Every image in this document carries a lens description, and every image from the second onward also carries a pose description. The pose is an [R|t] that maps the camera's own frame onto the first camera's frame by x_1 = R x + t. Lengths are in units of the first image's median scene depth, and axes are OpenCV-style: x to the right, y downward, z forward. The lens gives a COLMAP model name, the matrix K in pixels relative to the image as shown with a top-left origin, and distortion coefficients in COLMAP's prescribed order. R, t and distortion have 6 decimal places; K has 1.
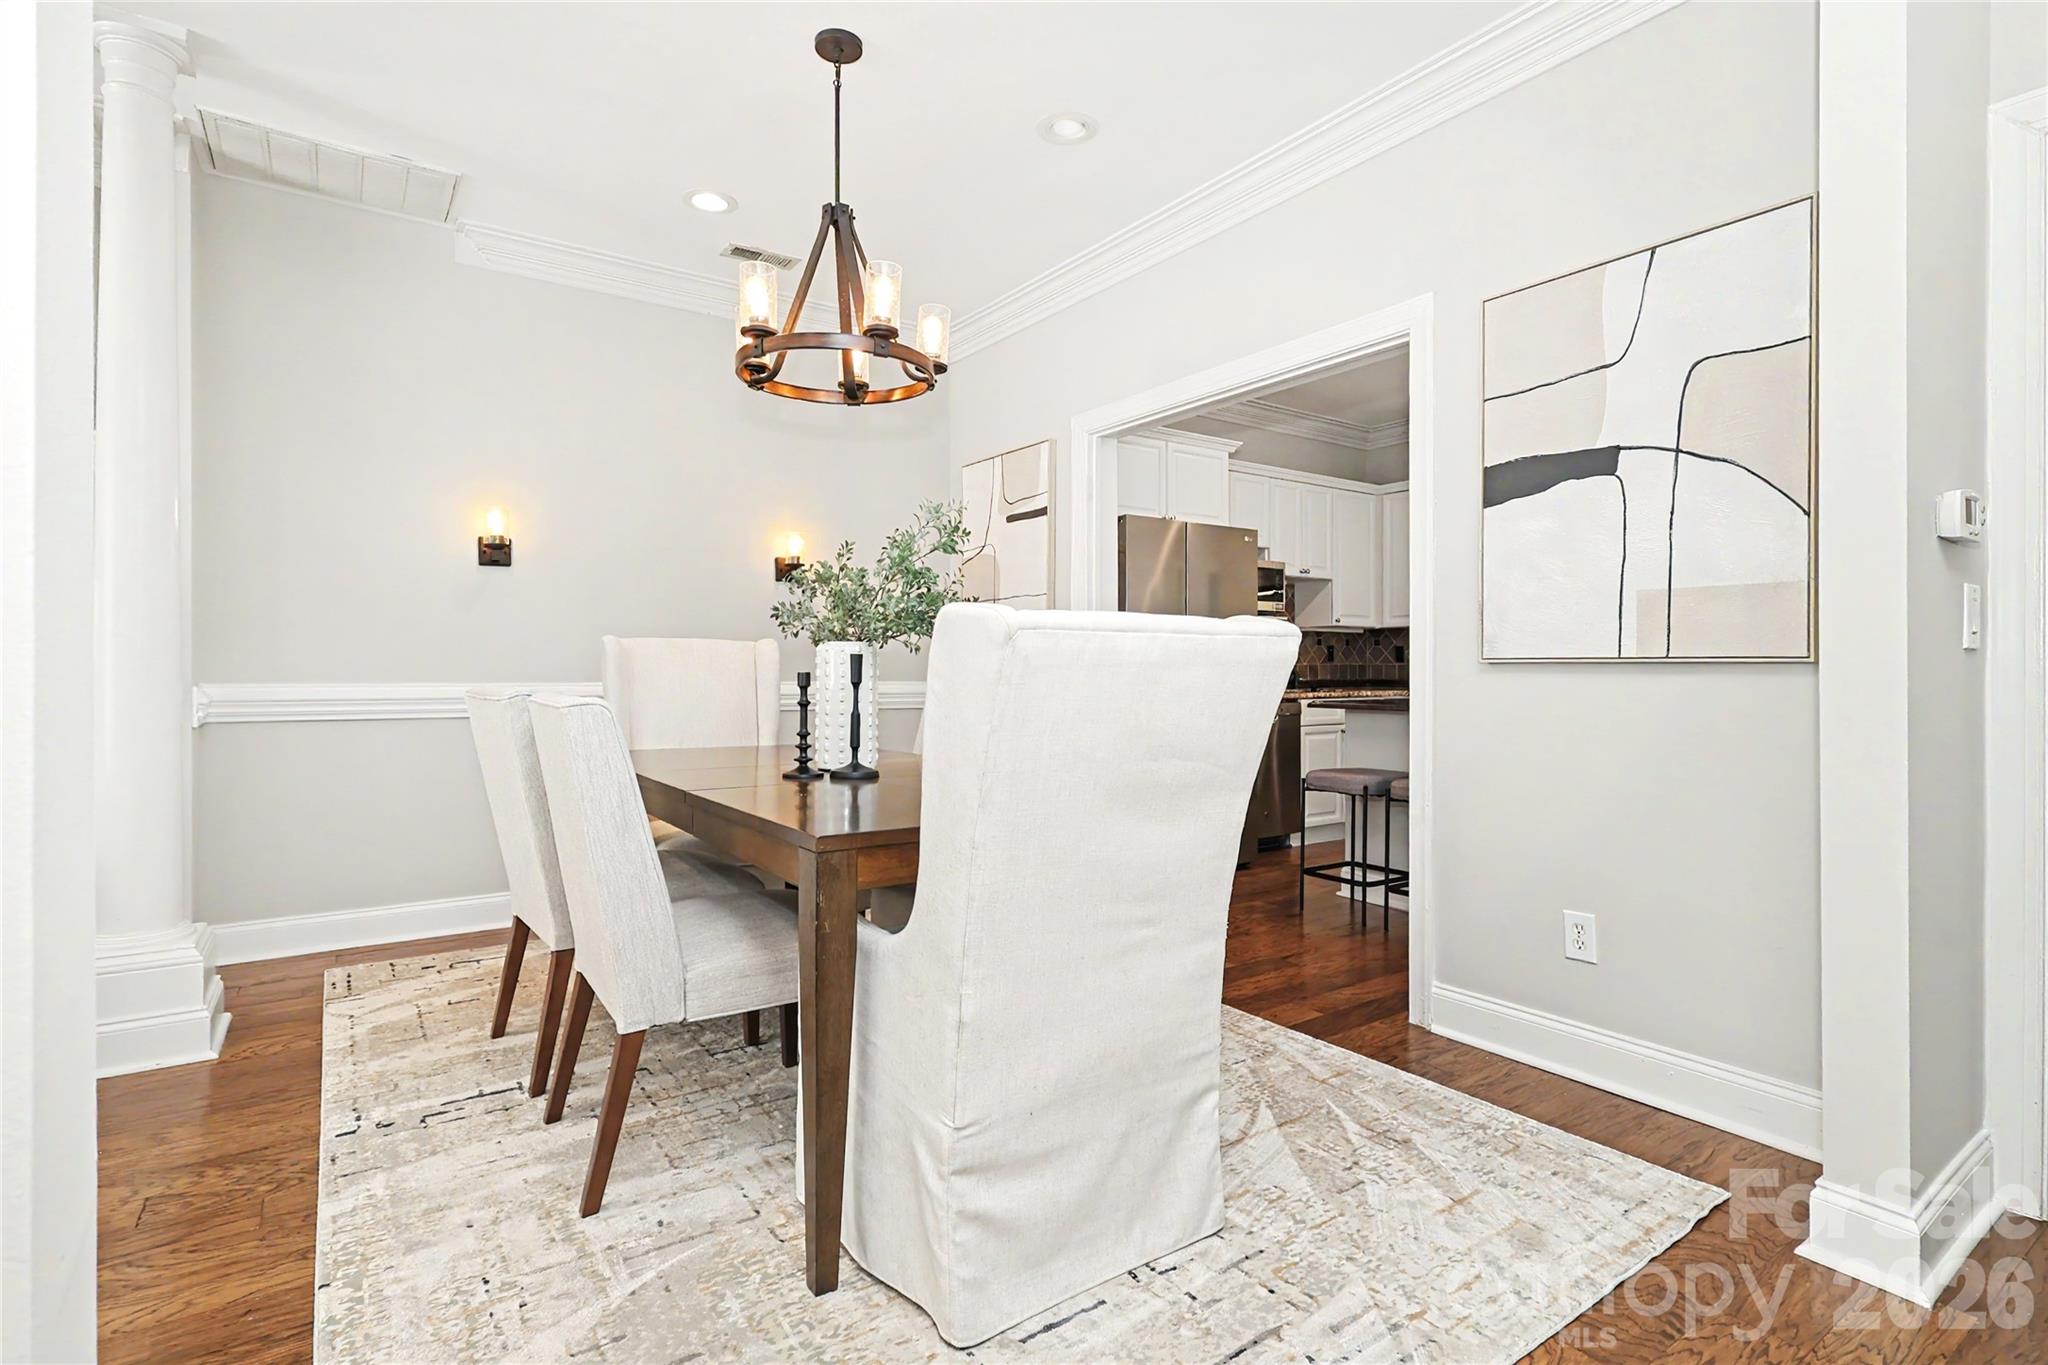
lens RADIAL K [[964.1, 0, 1043.5], [0, 964.1, 674.8], [0, 0, 1]] dist [-0.003950, 0.002190]
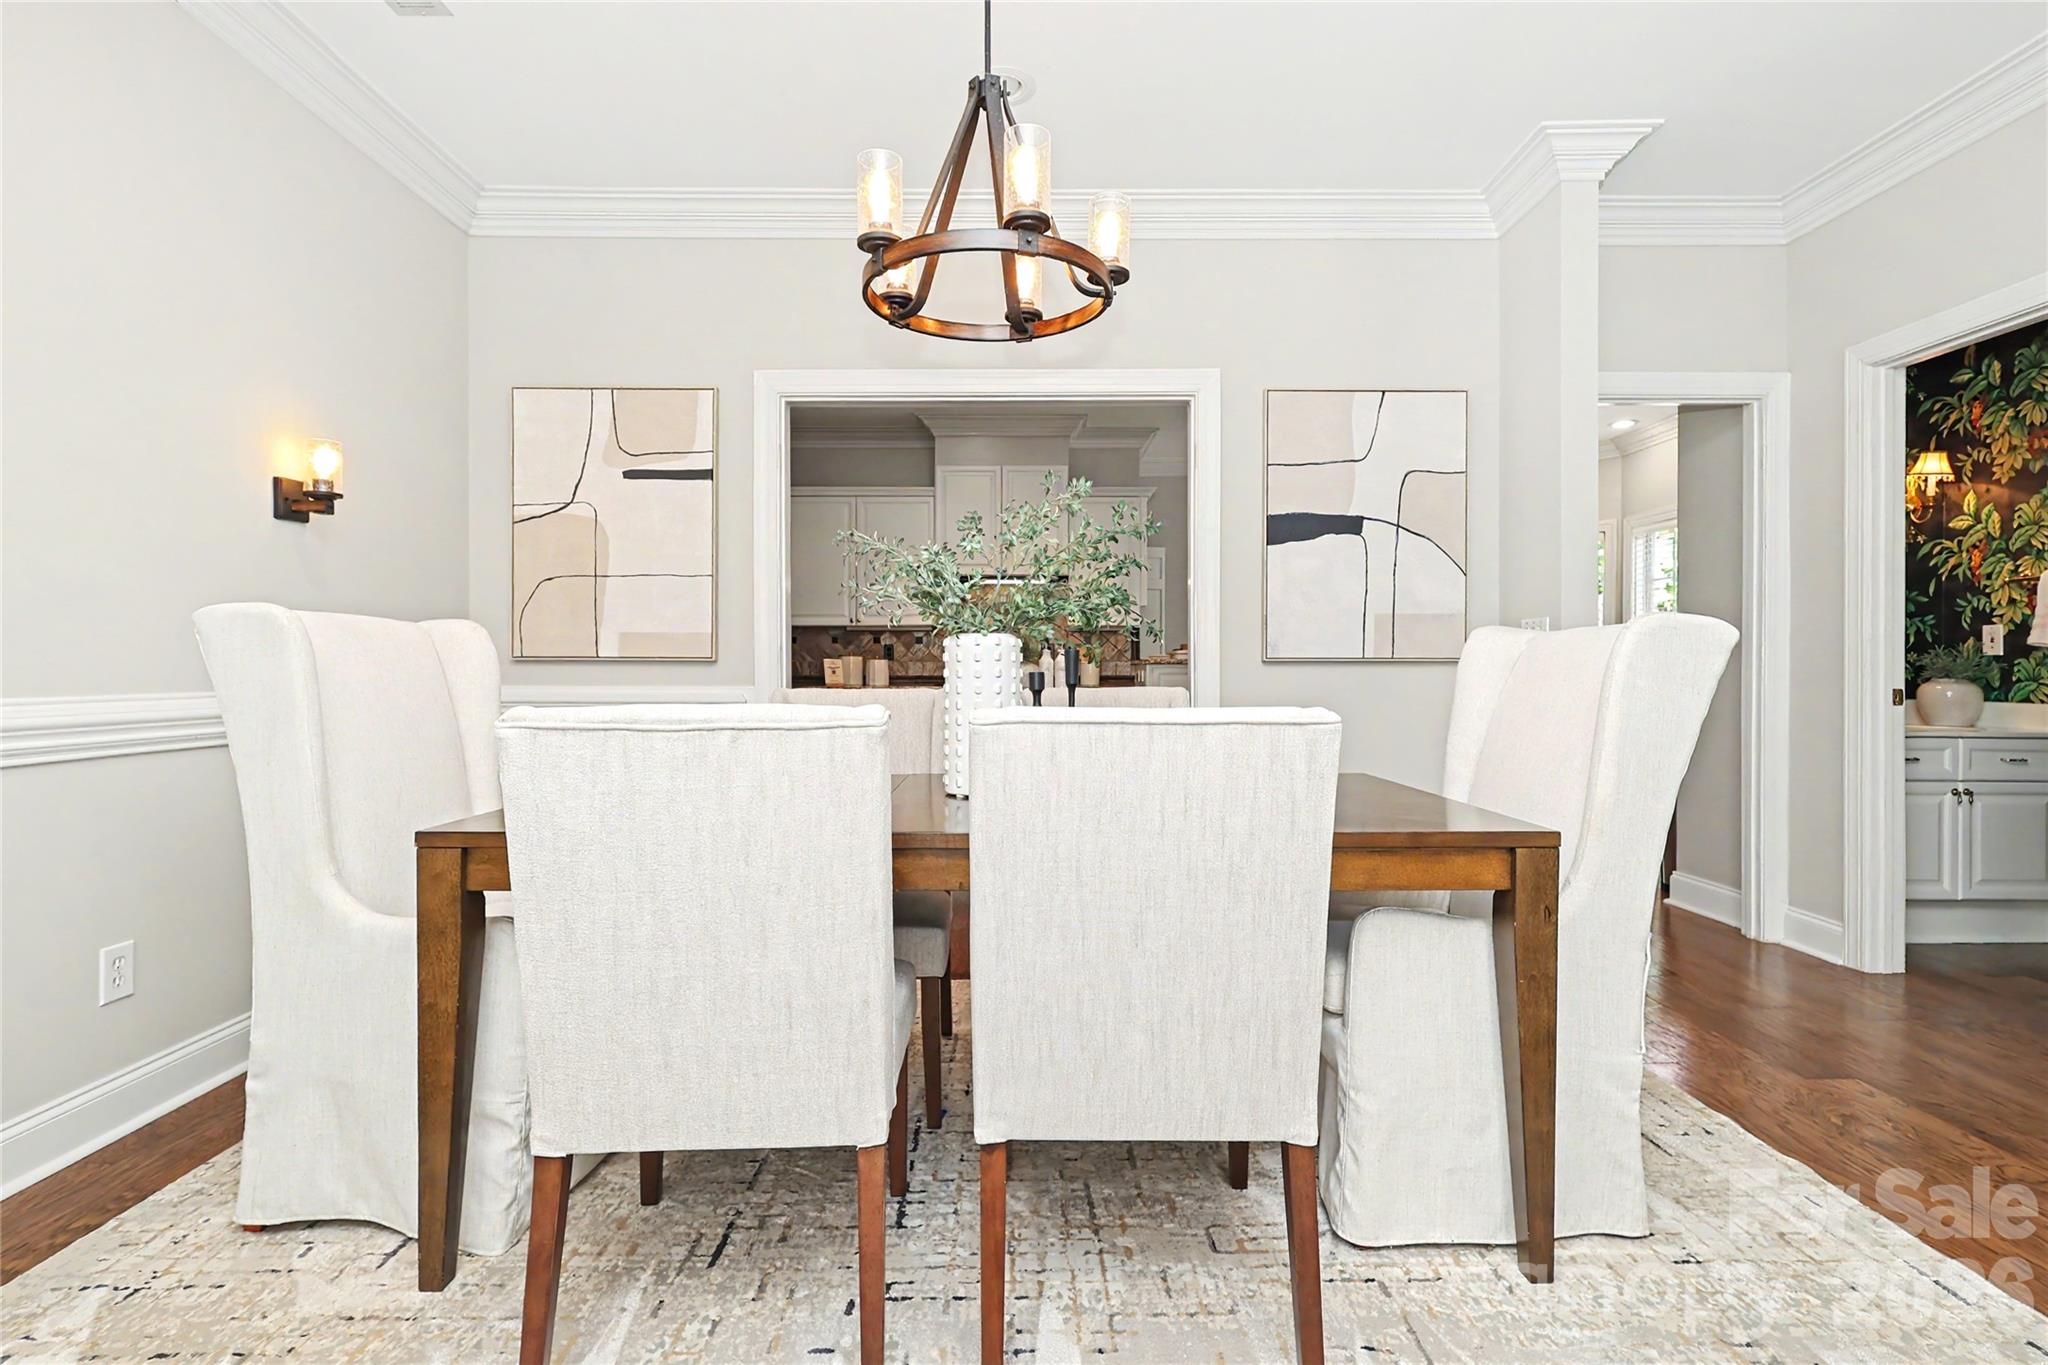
lens RADIAL K [[964.1, 0, 1012.7], [0, 964.1, 675.1], [0, 0, 1]] dist [-0.003950, 0.002190]
pose [[0.575244, -0.008597, 0.817937, -0.901056], [0.008825, 0.999952, 0.004303, -0.002637], [-0.817935, 0.004743, 0.575292, 0.562614]]
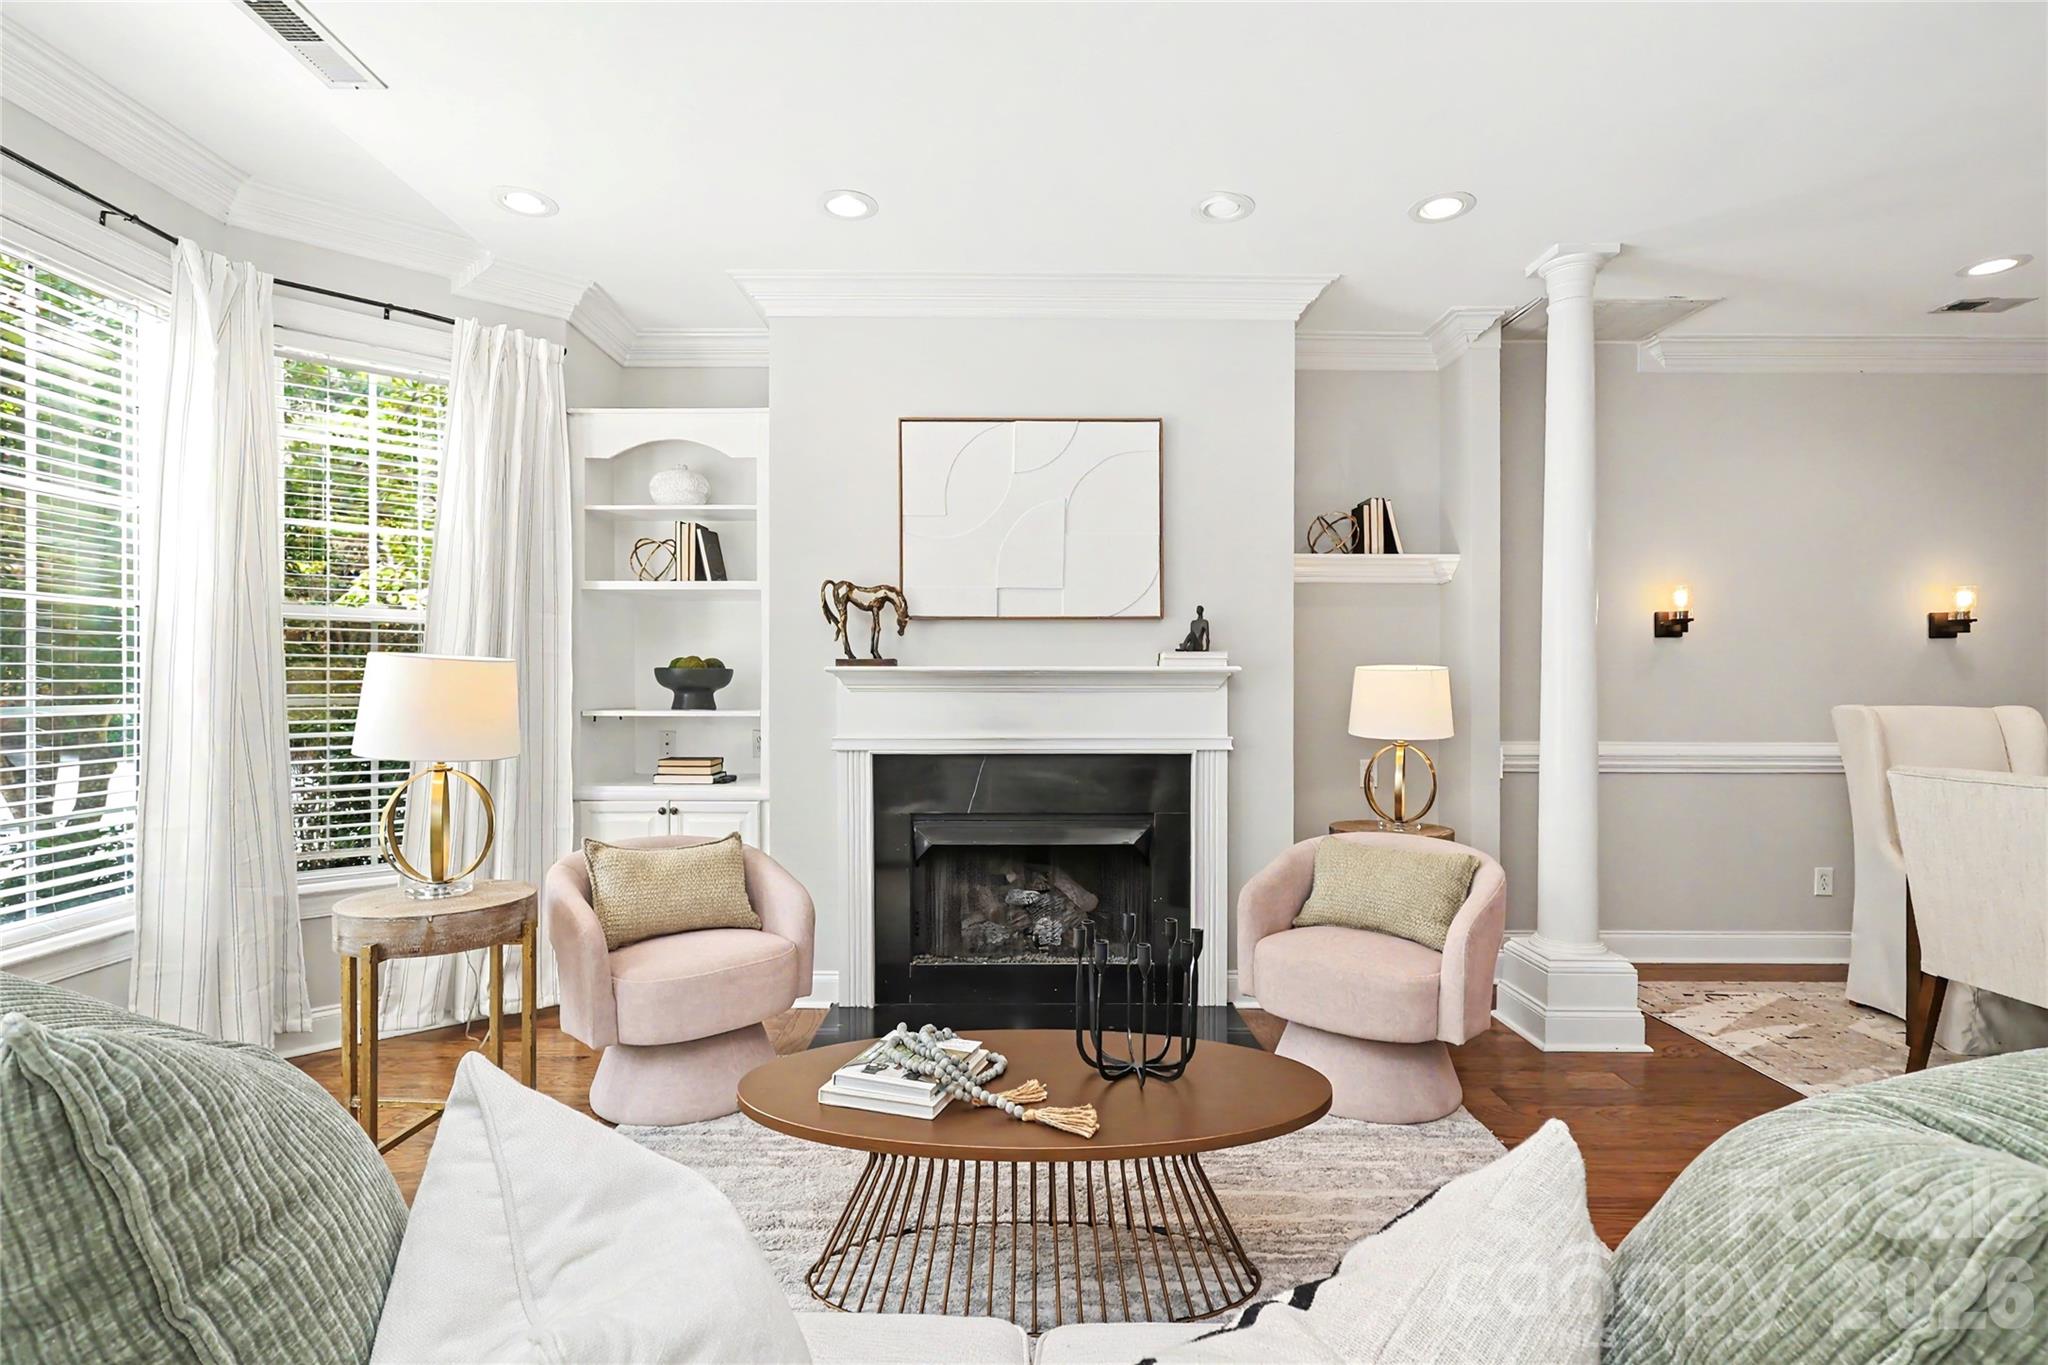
lens RADIAL K [[964.1, 0, 1008.6], [0, 964.1, 685.5], [0, 0, 1]] dist [-0.003950, 0.002190]
pose [[0.812662, -0.003284, -0.582726, -0.841694], [-0.003530, 0.999938, -0.010557, -0.067927], [0.582725, 0.010636, 0.812600, -0.550288]]
